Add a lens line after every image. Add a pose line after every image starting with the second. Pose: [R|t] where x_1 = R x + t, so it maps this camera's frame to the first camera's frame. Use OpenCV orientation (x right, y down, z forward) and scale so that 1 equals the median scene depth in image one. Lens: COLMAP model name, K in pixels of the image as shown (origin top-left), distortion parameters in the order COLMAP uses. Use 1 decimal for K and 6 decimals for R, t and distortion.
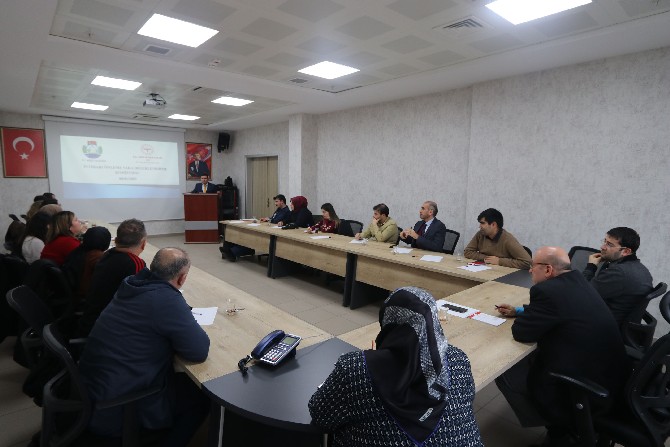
lens RADIAL K [[371.1, 0, 337.1], [0, 371.1, 226.9], [0, 0, 1]] dist [-0.014835, 0.001478]
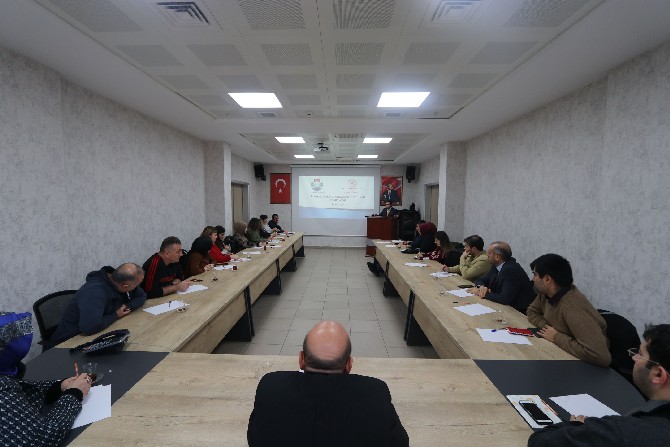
lens RADIAL K [[309.9, 0, 335.7], [0, 309.9, 226.5], [0, 0, 1]] dist [-0.019334, 0.002075]
pose [[0.730129, 0.050713, -0.681425, 0.238838], [-0.088500, 0.995861, -0.020712, -0.025001], [0.677554, 0.075429, 0.731595, 0.158410]]
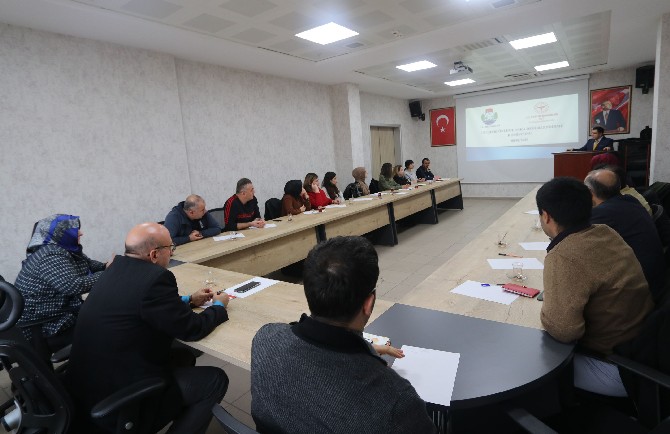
lens RADIAL K [[375.1, 0, 338.7], [0, 375.1, 213.0], [0, 0, 1]] dist [-0.011658, 0.002864]
pose [[0.210676, 0.118220, -0.970381, 0.376431], [-0.049849, 0.992668, 0.110113, -0.020861], [0.976284, 0.025174, 0.215024, 0.312345]]
